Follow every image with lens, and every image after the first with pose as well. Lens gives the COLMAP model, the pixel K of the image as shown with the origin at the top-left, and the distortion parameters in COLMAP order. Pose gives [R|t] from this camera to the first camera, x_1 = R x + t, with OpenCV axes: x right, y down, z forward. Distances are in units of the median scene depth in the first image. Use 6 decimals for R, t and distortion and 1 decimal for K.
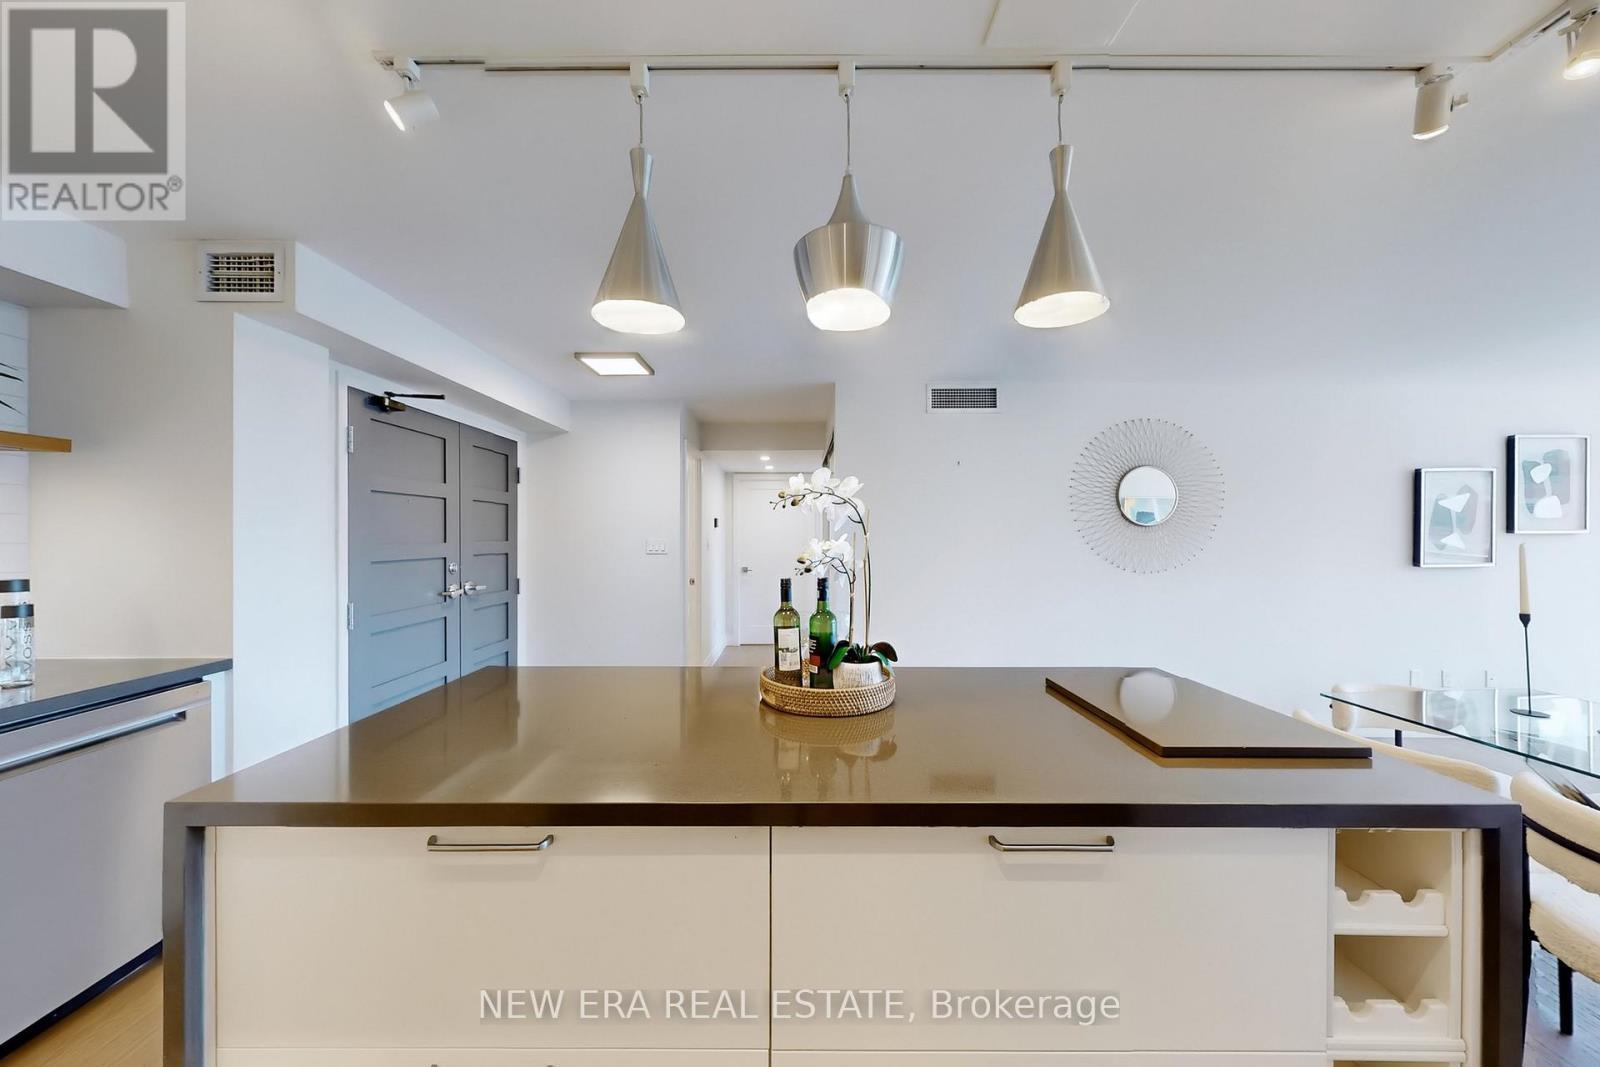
lens RADIAL K [[581.4, 0, 794.6], [0, 581.4, 537.1], [0, 0, 1]] dist [-0.000108, -0.000199]
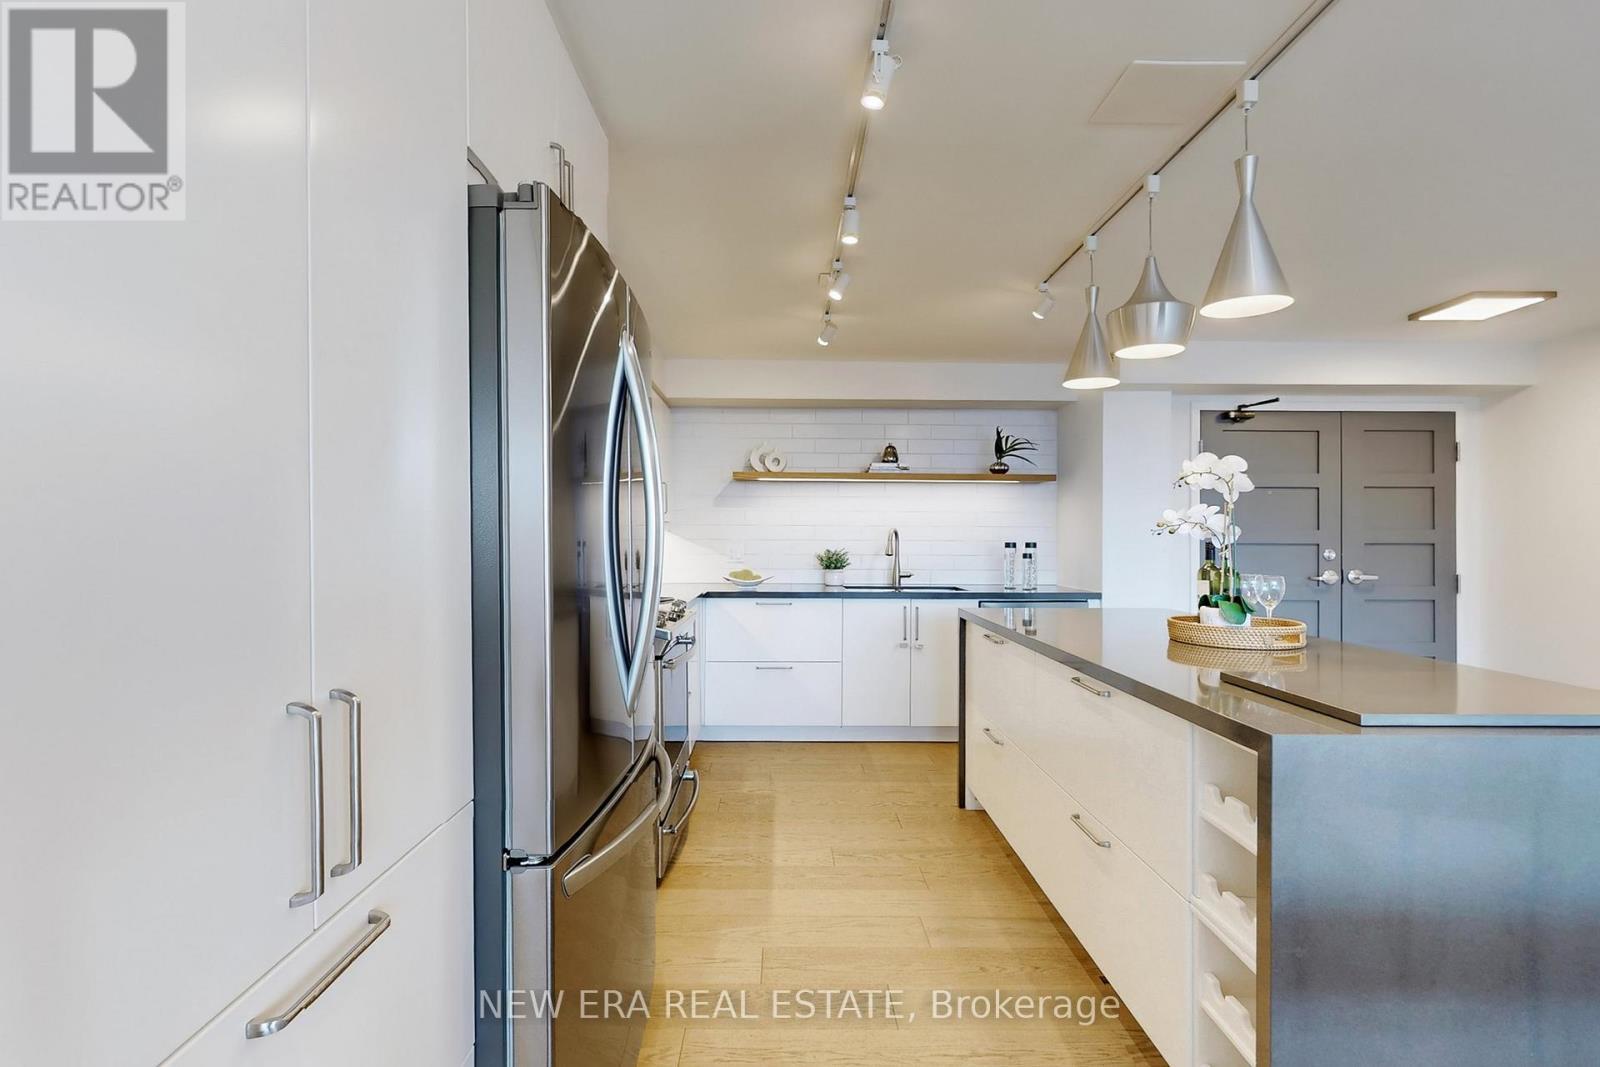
lens RADIAL K [[735.9, 0, 800.0], [0, 735.9, 533.5], [0, 0, 1]] dist [0.001046, 0.000095]
pose [[0.021430, -0.001849, -0.999769, 0.710533], [-0.007771, 0.999968, -0.002016, 0.026425], [0.999740, 0.007813, 0.021415, 0.035946]]
